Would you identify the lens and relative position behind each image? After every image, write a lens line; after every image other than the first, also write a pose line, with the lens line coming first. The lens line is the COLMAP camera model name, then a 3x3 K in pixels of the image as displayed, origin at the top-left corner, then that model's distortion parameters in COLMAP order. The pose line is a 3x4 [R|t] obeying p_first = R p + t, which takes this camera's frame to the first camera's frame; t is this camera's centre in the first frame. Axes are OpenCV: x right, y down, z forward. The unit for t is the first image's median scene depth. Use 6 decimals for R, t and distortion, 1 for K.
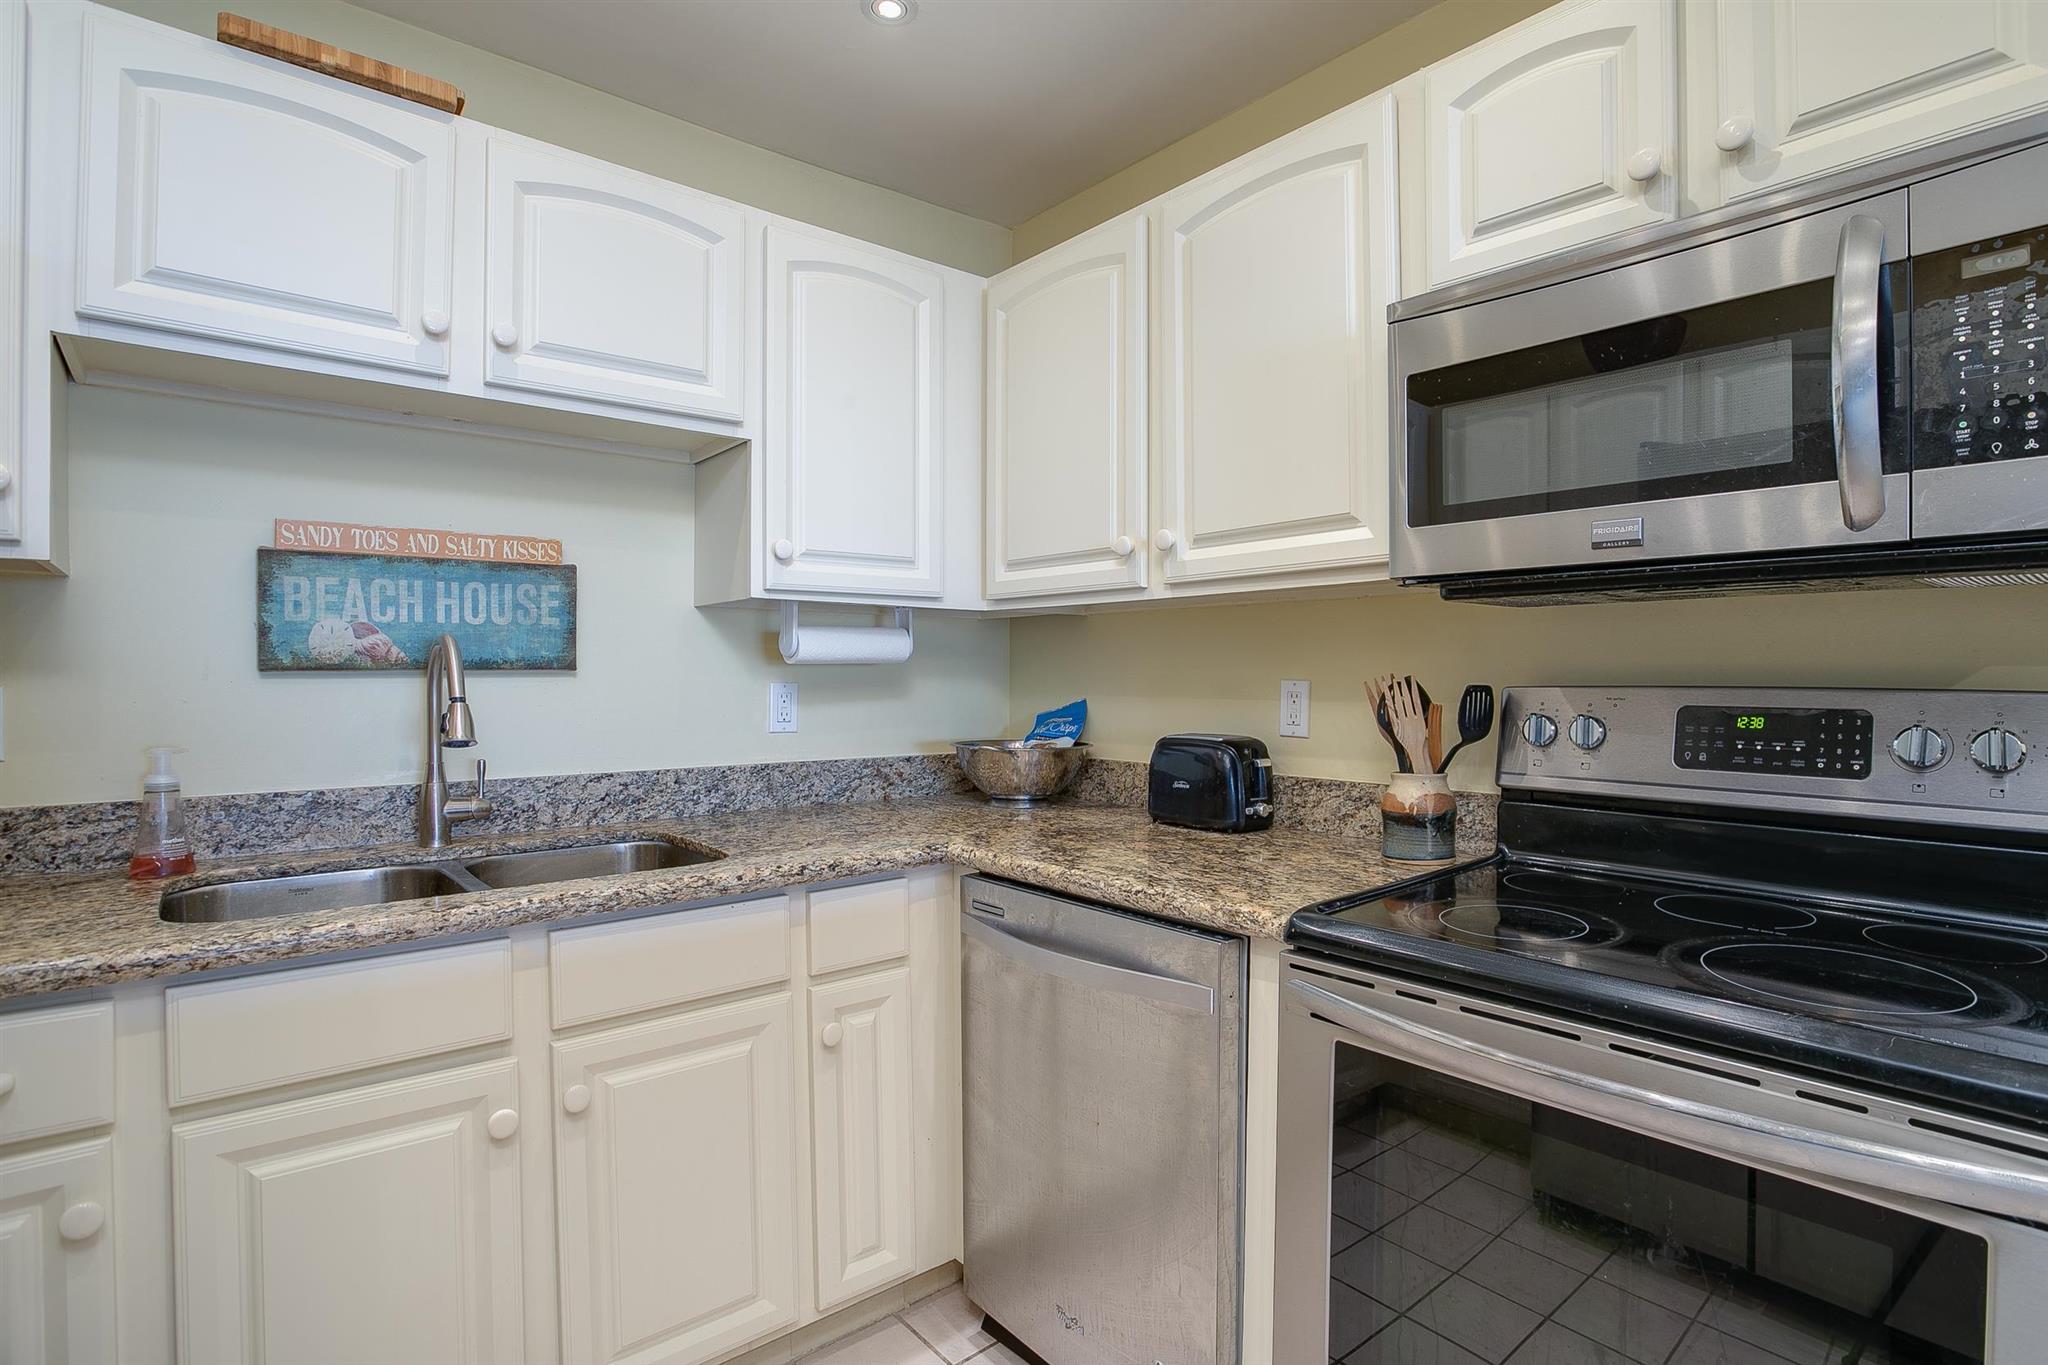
lens RADIAL K [[1017.1, 0, 1079.5], [0, 1017.1, 679.6], [0, 0, 1]] dist [-0.042810, 0.006081]
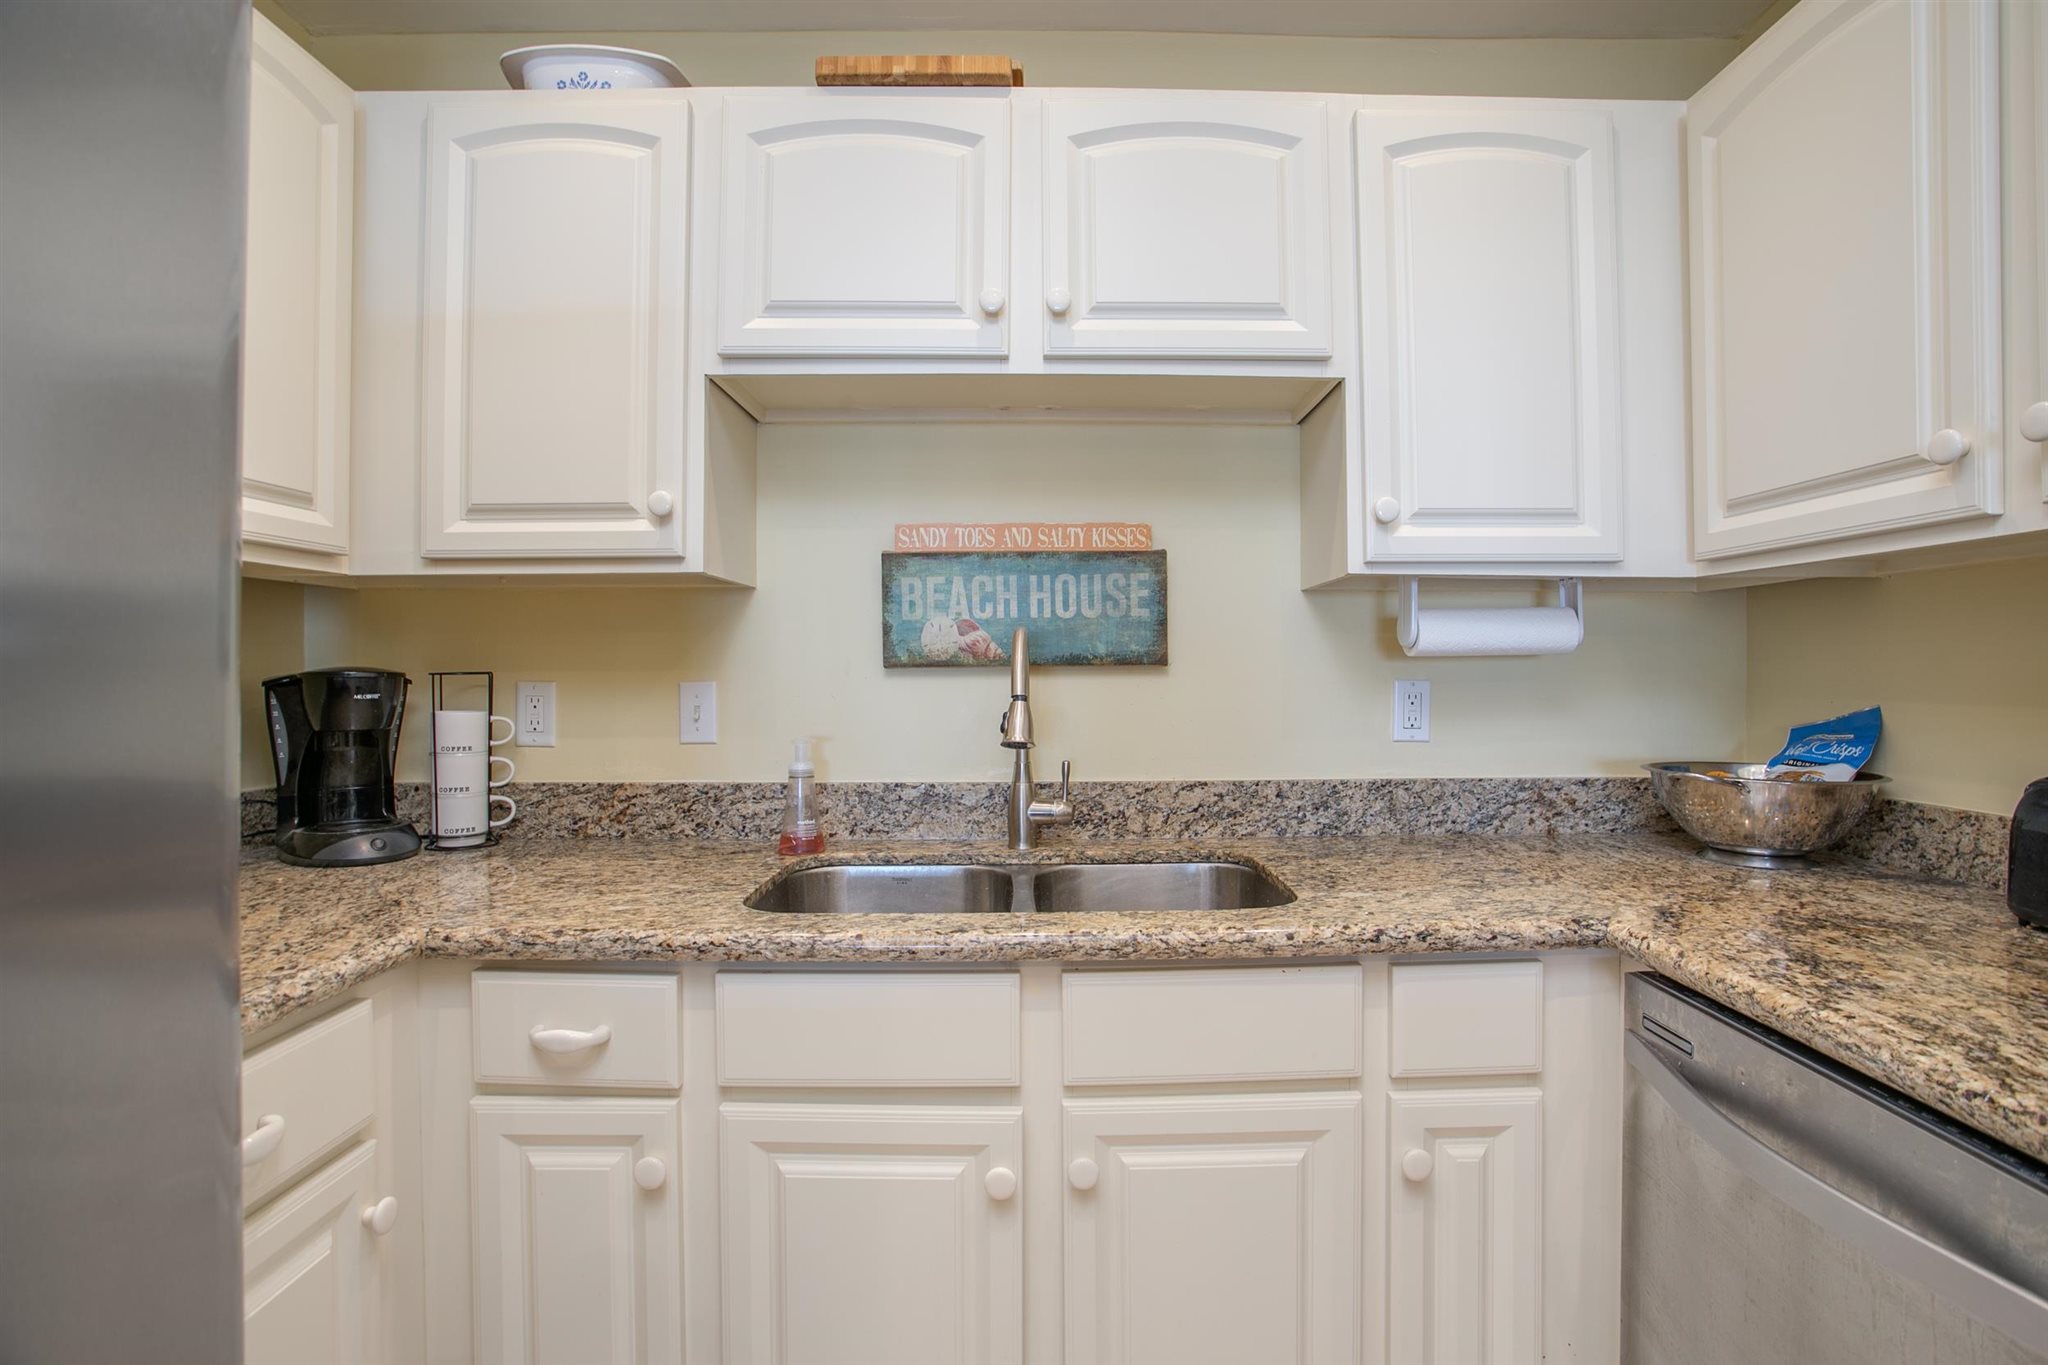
lens RADIAL K [[1016.9, 0, 1047.3], [0, 1016.9, 668.8], [0, 0, 1]] dist [-0.067951, 0.023538]
pose [[0.754739, -0.004239, -0.656012, 0.022767], [-0.000240, 0.999977, -0.006737, -0.000279], [0.656025, 0.005242, 0.754721, 0.271913]]
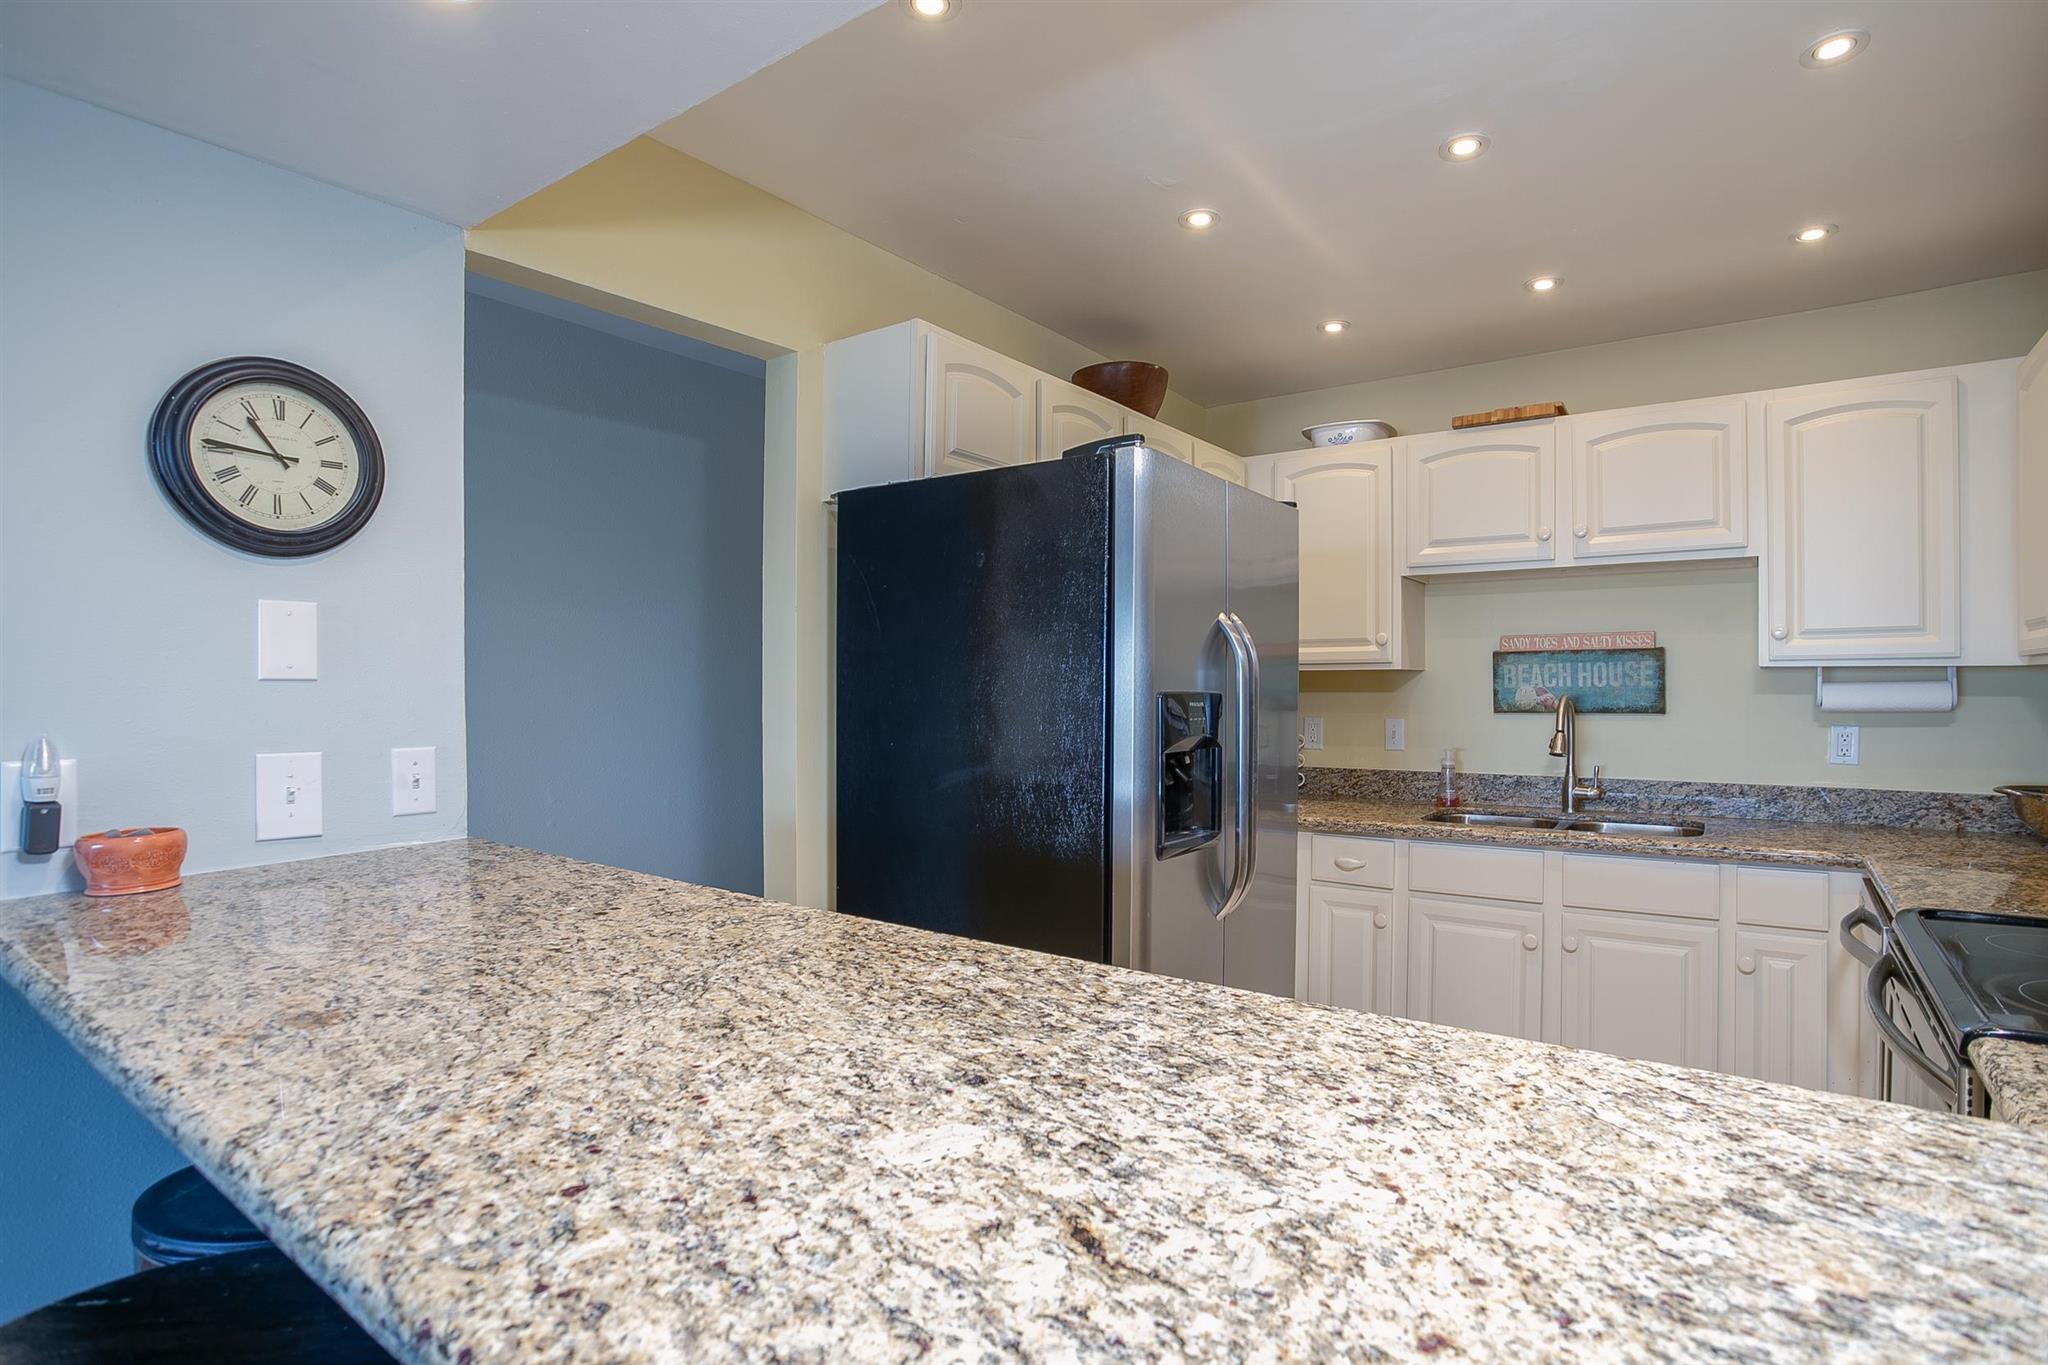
lens RADIAL K [[1017.1, 0, 1078.4], [0, 1017.1, 689.6], [0, 0, 1]] dist [-0.042810, 0.006081]
pose [[0.255554, -0.000306, -0.966795, 0.889754], [-0.005395, 0.999984, -0.001743, -0.045519], [0.966780, 0.005661, 0.255549, -0.323746]]
